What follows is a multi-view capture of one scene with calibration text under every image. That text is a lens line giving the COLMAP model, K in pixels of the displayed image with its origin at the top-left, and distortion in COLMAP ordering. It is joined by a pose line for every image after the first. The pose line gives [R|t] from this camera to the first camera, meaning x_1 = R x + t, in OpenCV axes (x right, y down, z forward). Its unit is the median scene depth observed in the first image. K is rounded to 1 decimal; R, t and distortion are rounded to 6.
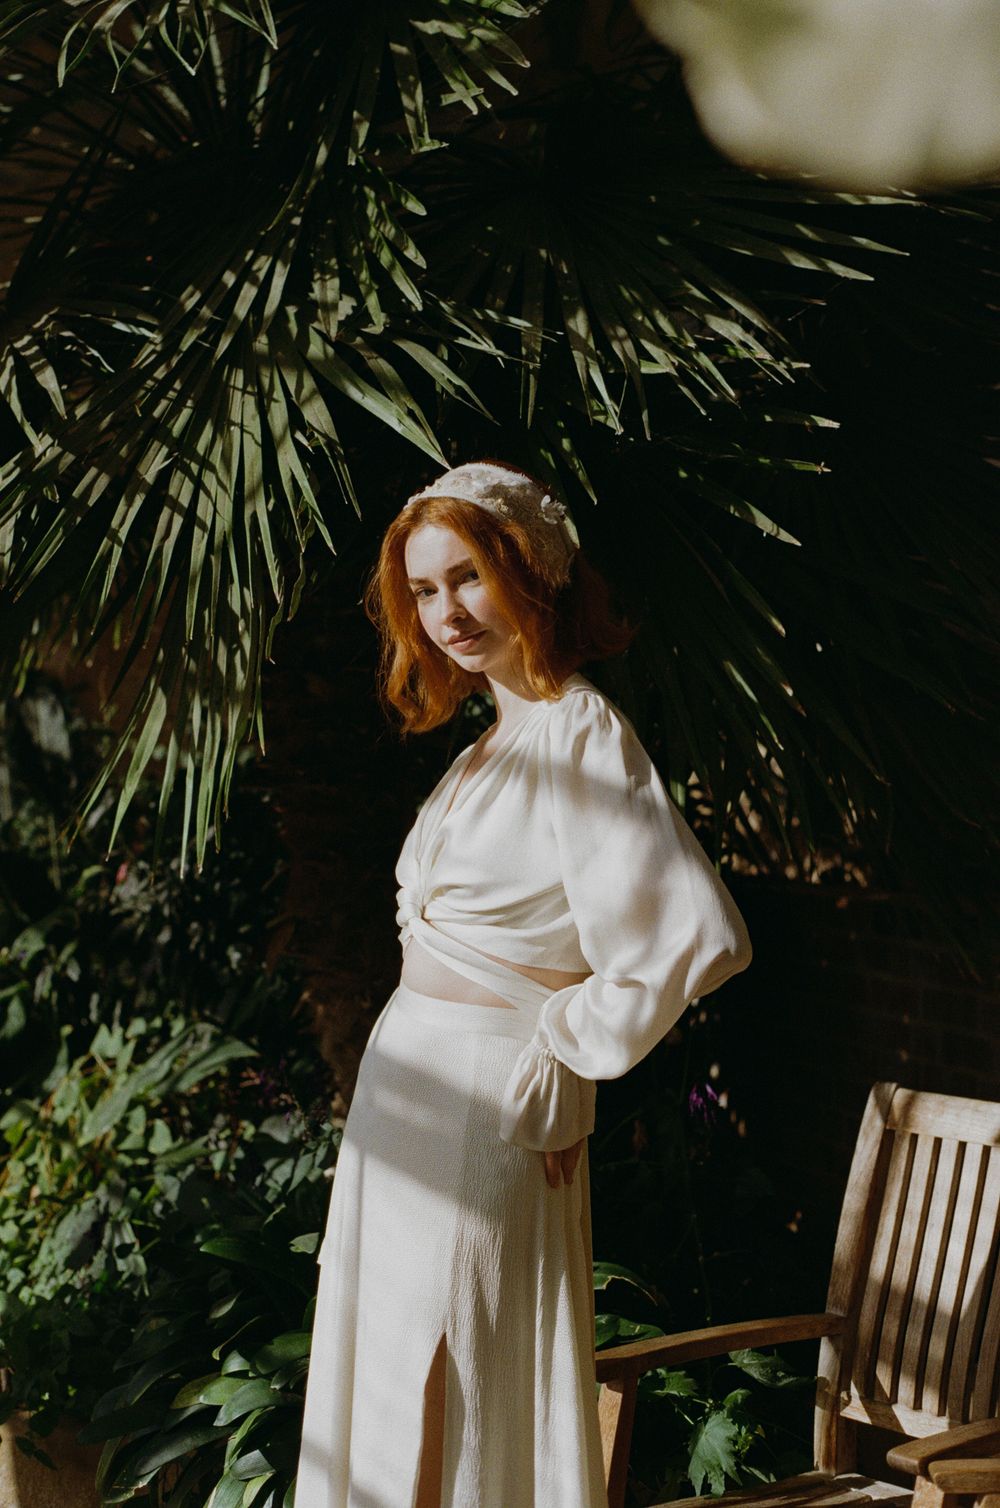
lens RADIAL K [[2748.5, 0, 500.0], [0, 2748.5, 754.0], [0, 0, 1]] dist [-0.014731, -0.112282]
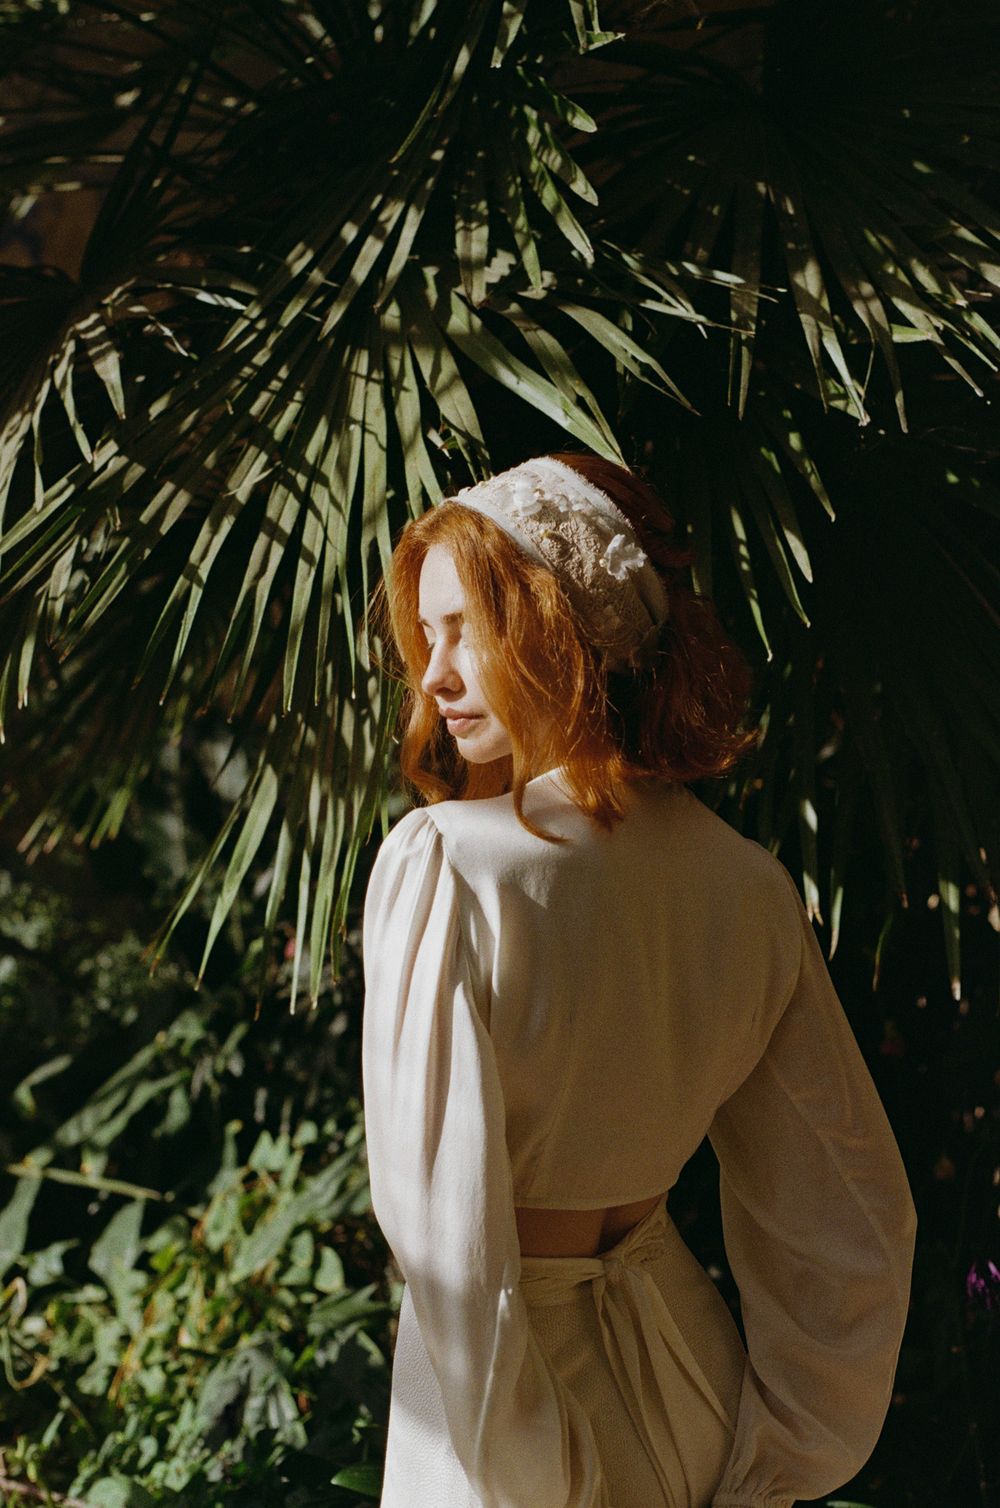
lens RADIAL K [[2748.5, 0, 500.0], [0, 2748.5, 754.0], [0, 0, 1]] dist [-0.014731, -0.112282]
pose [[0.995623, -0.009055, -0.093024, 0.013352], [0.008995, 0.999959, -0.001068, -0.027159], [0.093030, 0.000227, 0.995663, 0.247391]]
